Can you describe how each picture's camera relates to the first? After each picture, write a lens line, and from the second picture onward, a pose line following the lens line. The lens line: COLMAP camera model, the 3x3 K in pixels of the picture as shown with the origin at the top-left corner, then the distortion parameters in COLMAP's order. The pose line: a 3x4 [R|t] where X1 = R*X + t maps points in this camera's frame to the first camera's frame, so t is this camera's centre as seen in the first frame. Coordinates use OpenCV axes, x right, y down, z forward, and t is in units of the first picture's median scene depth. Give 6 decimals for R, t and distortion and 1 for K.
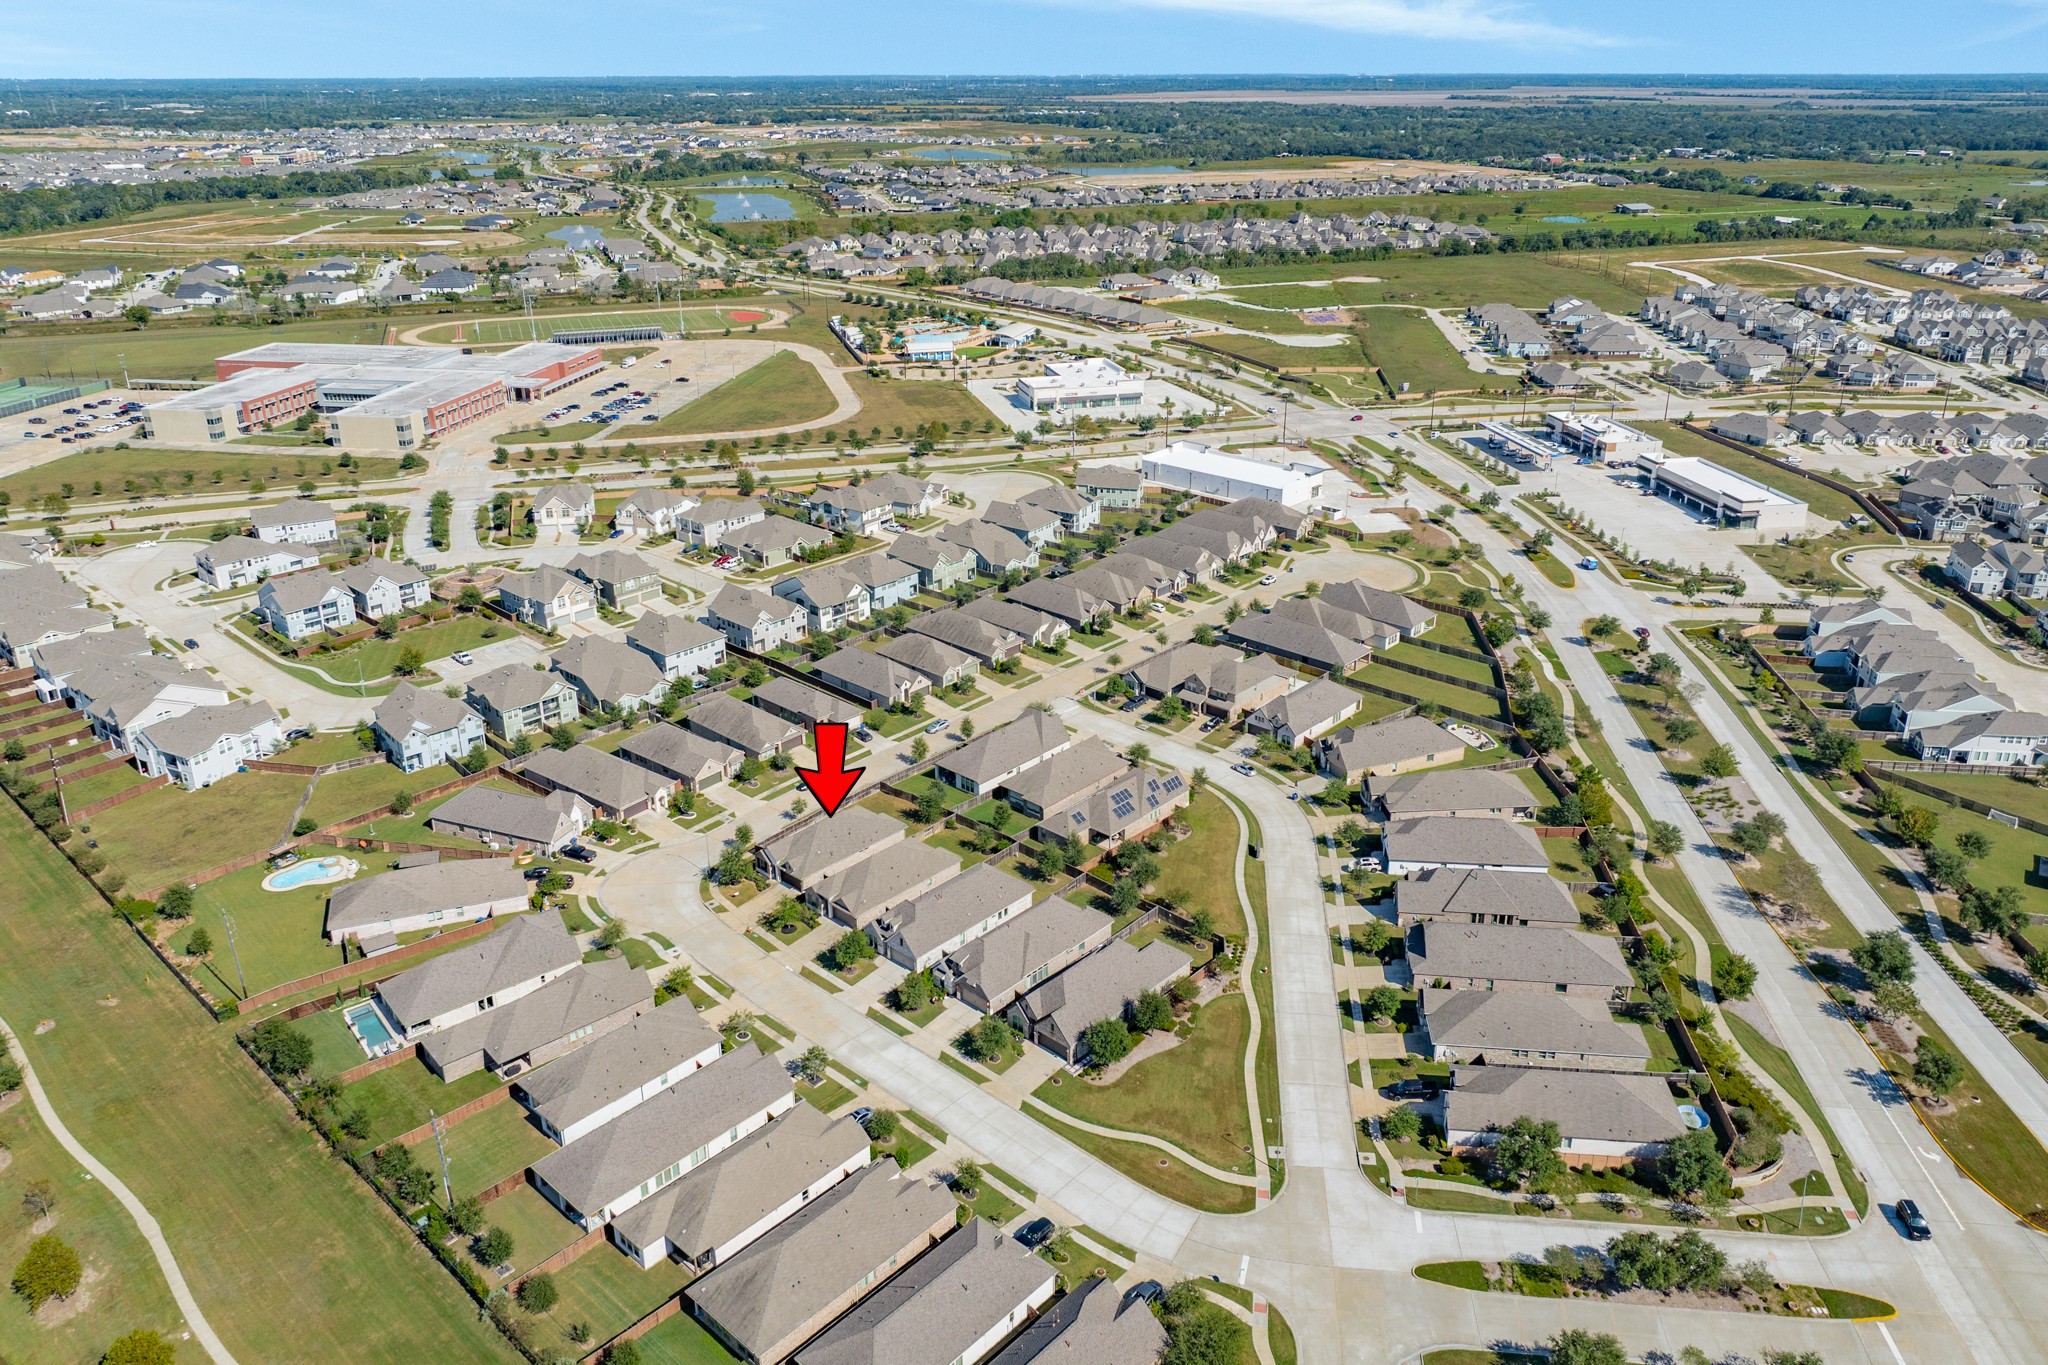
lens RADIAL K [[1447.7, 0, 1024.0], [0, 1447.7, 682.5], [0, 0, 1]] dist [-0.003750, -0.002219]
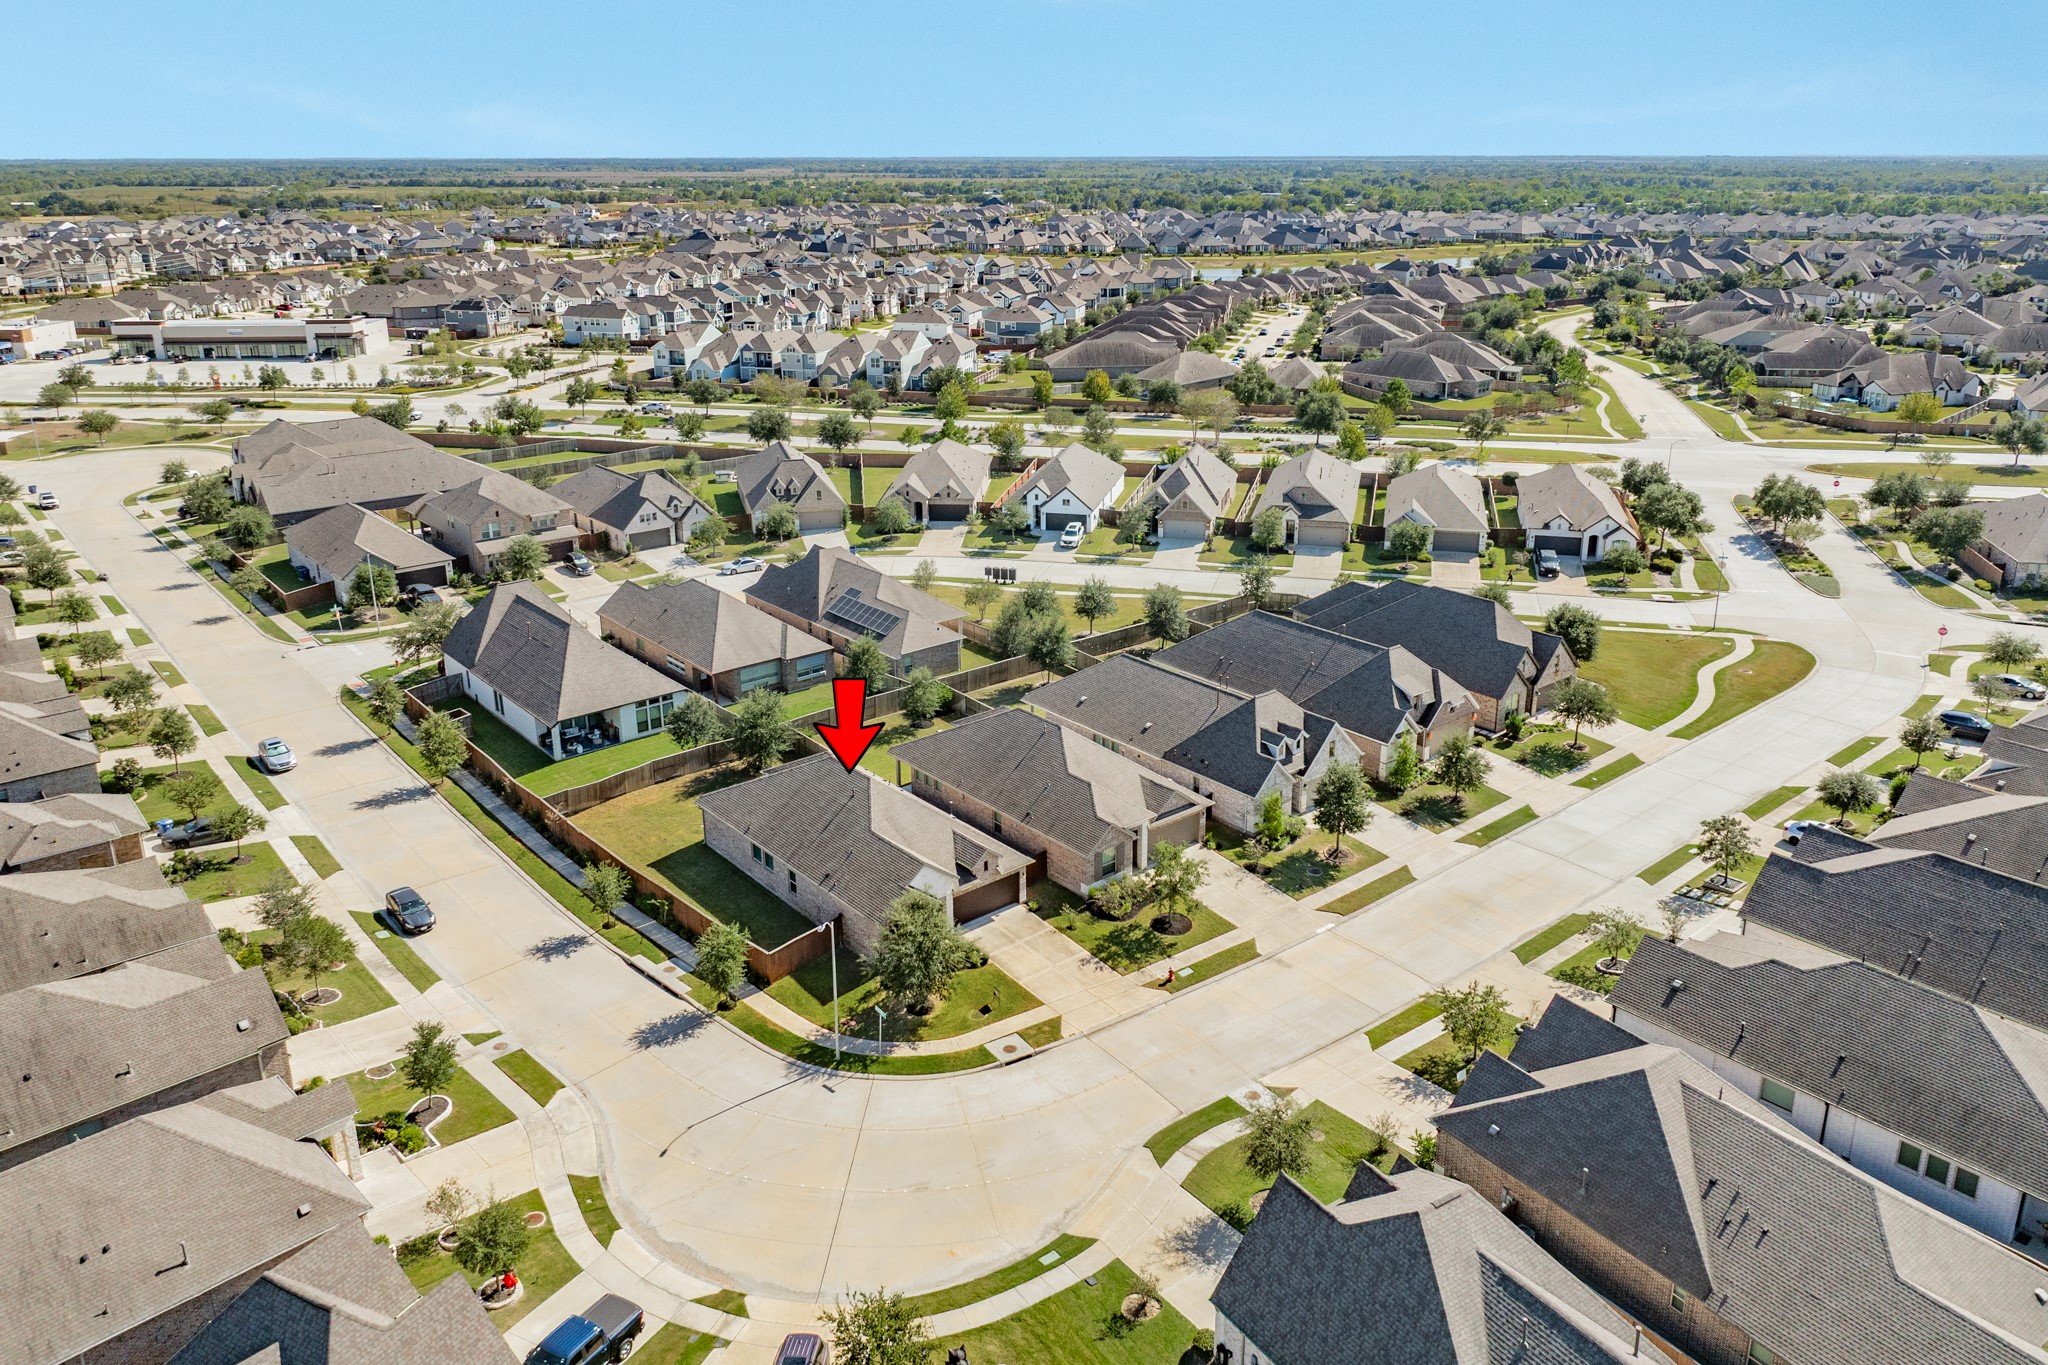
lens RADIAL K [[1465.0, 0, 1032.8], [0, 1465.0, 635.0], [0, 0, 1]] dist [0.036447, -0.085521]
pose [[0.132685, -0.318529, 0.938581, -0.683501], [0.398791, 0.884080, 0.243656, -0.033125], [-0.907392, 0.341968, 0.244331, 1.129100]]
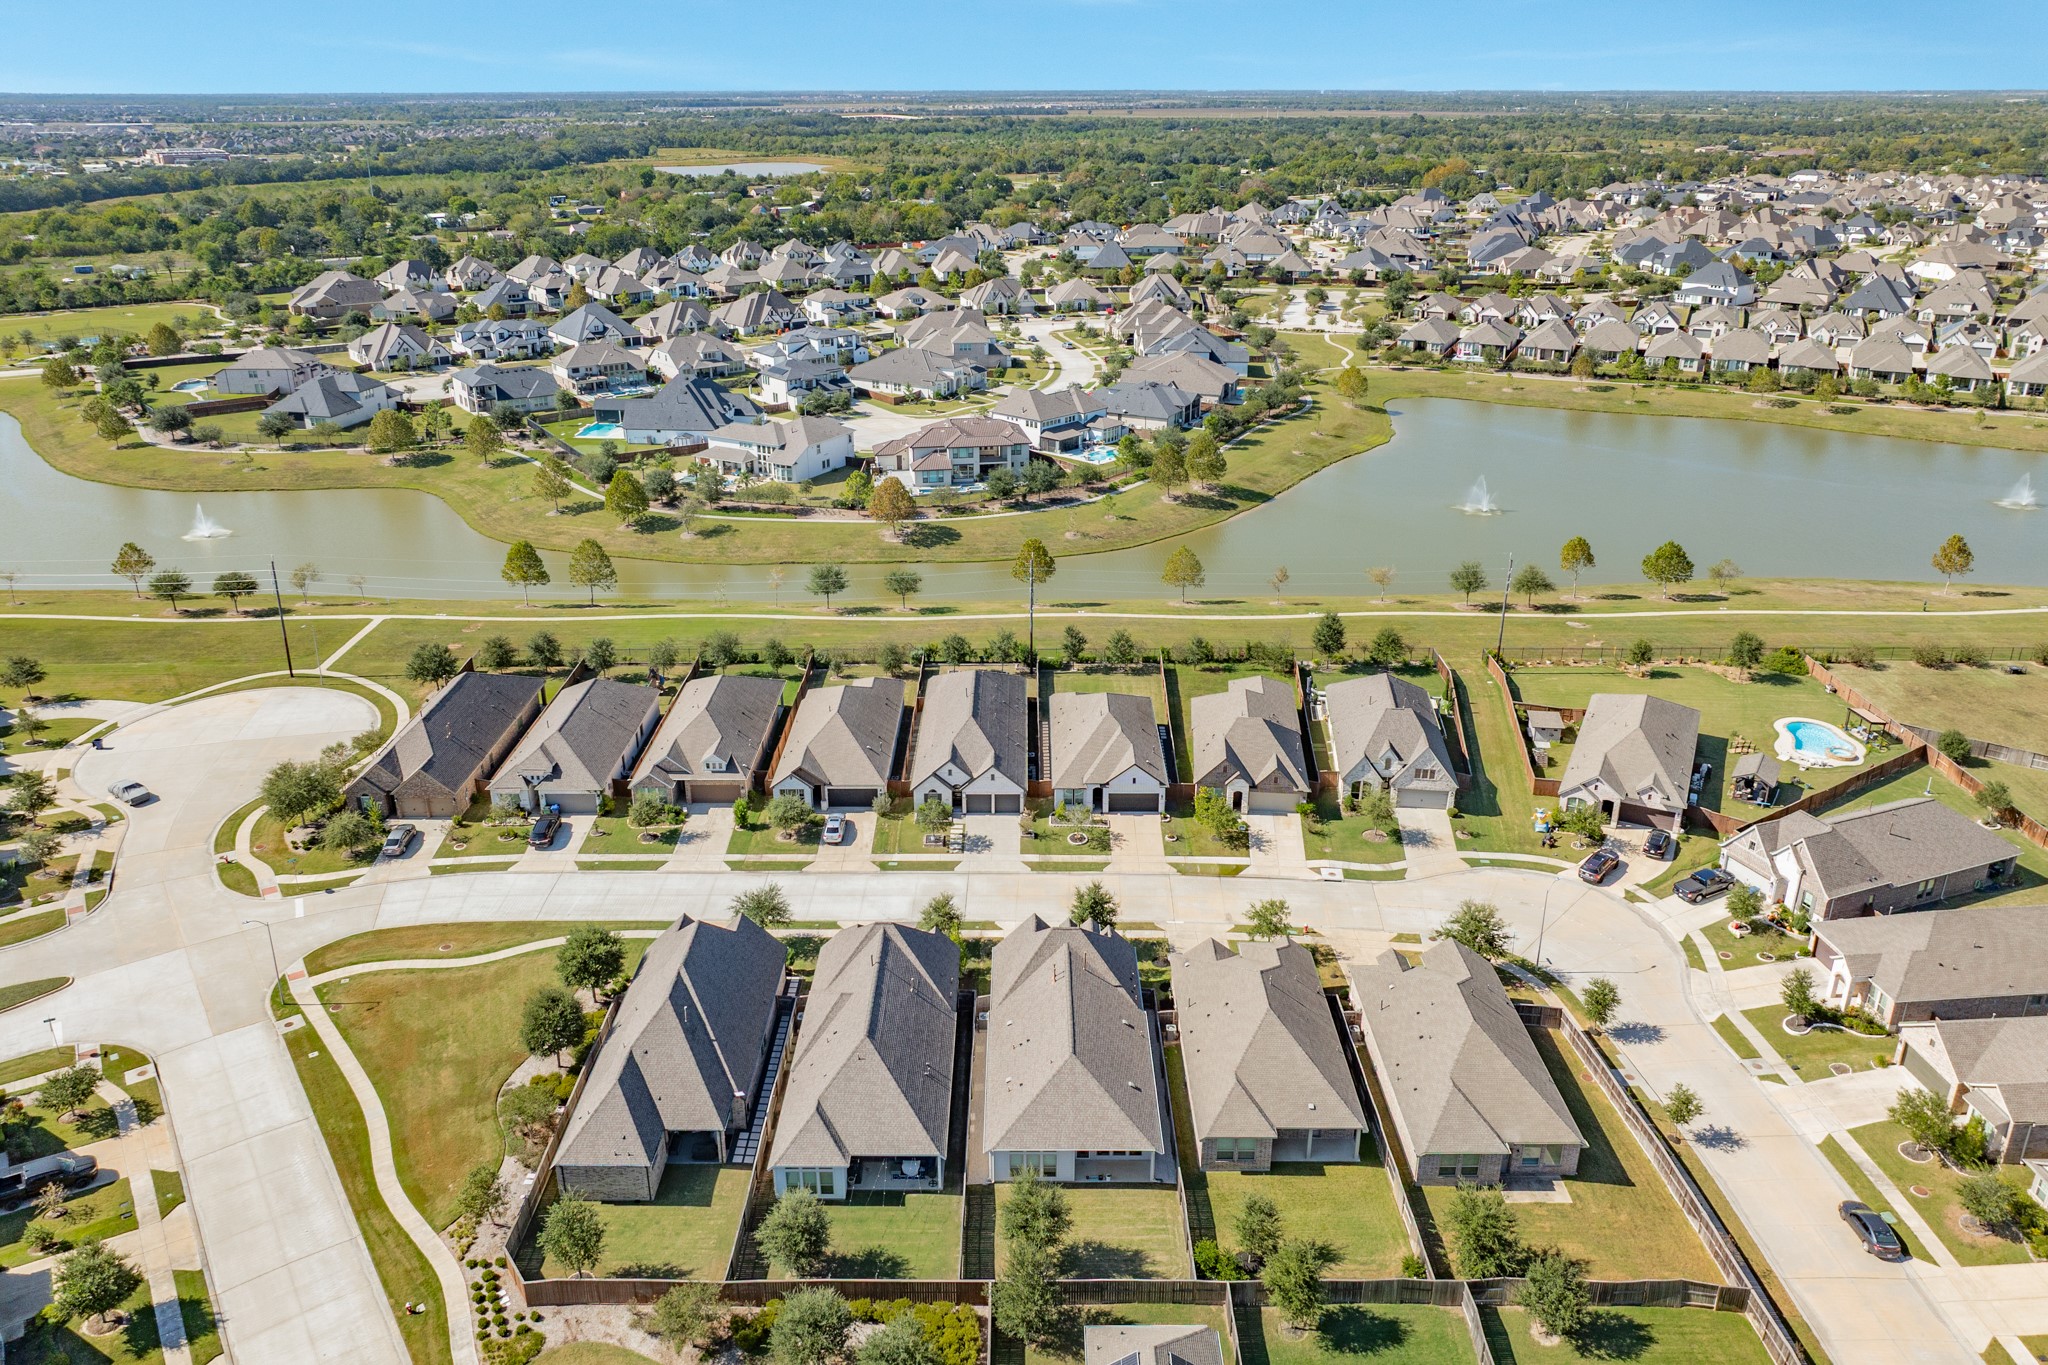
lens RADIAL K [[1447.7, 0, 1024.0], [0, 1447.7, 682.5], [0, 0, 1]] dist [-0.003750, -0.002219]
pose [[-0.740185, 0.249441, -0.624424, 0.300583], [-0.272683, 0.737501, 0.617848, -0.300856], [0.614630, 0.627591, -0.477869, 1.423716]]
